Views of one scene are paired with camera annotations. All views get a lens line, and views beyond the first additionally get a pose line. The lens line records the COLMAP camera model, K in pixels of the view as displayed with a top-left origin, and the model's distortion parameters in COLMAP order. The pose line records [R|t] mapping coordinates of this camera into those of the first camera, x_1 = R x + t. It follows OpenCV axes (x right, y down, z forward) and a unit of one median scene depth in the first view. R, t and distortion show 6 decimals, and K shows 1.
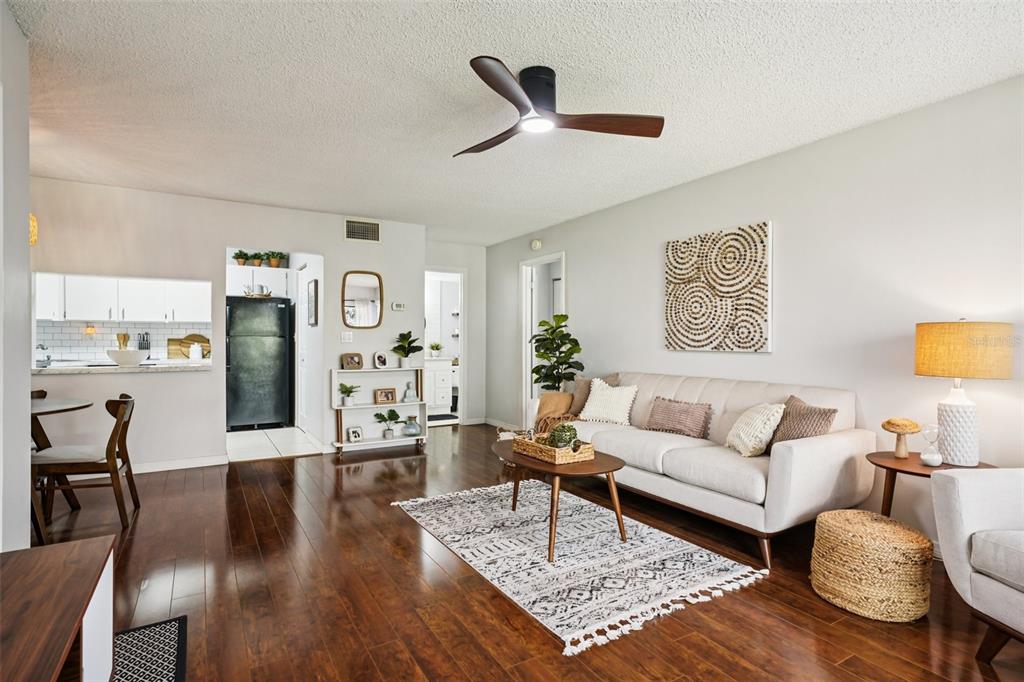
lens RADIAL K [[515.3, 0, 506.1], [0, 515.3, 341.4], [0, 0, 1]] dist [0.008325, 0.000343]
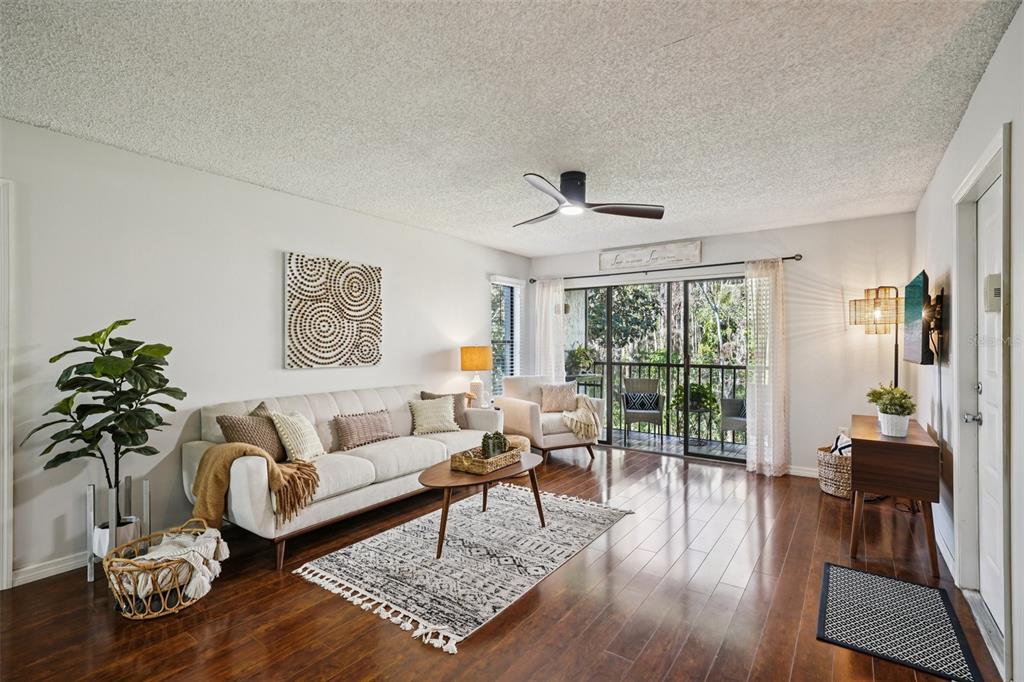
lens RADIAL K [[474.2, 0, 509.1], [0, 474.2, 344.5], [0, 0, 1]] dist [0.001419, 0.001197]
pose [[-0.397467, -0.005554, 0.917600, -0.692600], [0.001264, 0.999977, 0.006600, -0.036350], [-0.917616, 0.003783, -0.397451, 1.084847]]
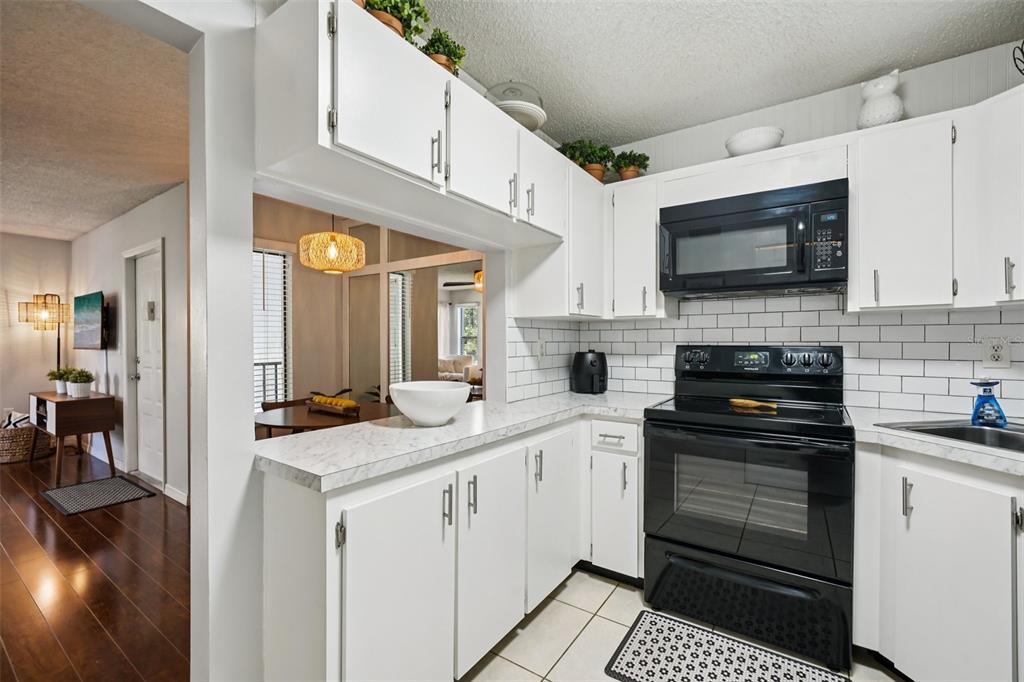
lens RADIAL K [[439.1, 0, 506.0], [0, 439.1, 342.2], [0, 0, 1]] dist [-0.007922, 0.000925]
pose [[-0.911429, -0.000428, -0.411458, -0.747379], [-0.002568, 0.999986, 0.004648, -0.025770], [0.411450, 0.005293, -0.911417, 1.611990]]
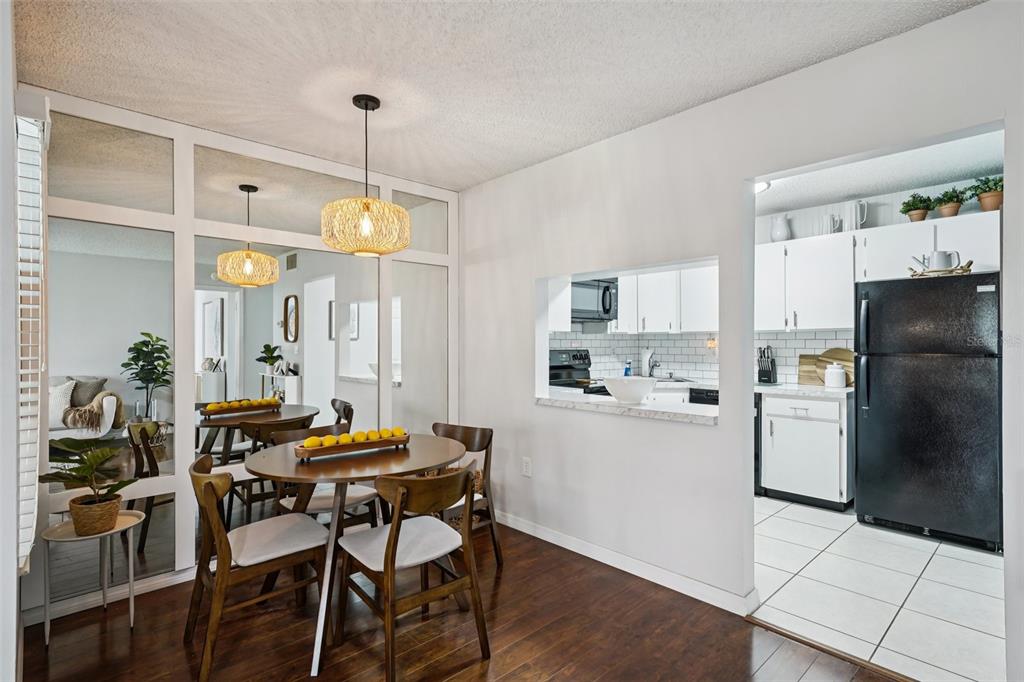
lens RADIAL K [[513.8, 0, 510.7], [0, 513.8, 343.9], [0, 0, 1]] dist [0.011909, 0.000596]
pose [[0.214593, -0.001157, -0.976703, -0.124252], [-0.000070, 0.999999, -0.001200, -0.031949], [0.976704, 0.000326, 0.214593, 0.829942]]
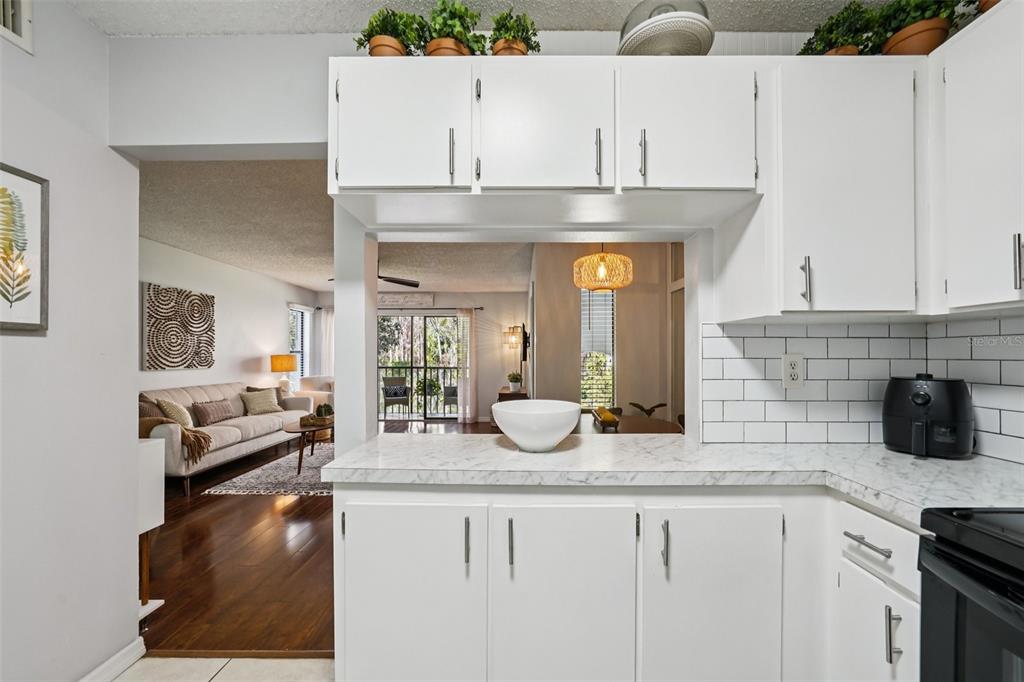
lens RADIAL K [[397.5, 0, 519.8], [0, 397.5, 354.8], [0, 0, 1]] dist [-0.018516, 0.005219]
pose [[-0.857589, -0.002500, 0.514329, -1.032276], [-0.001528, 0.999996, 0.002313, -0.027053], [-0.514333, 0.001198, -0.857590, 1.496079]]
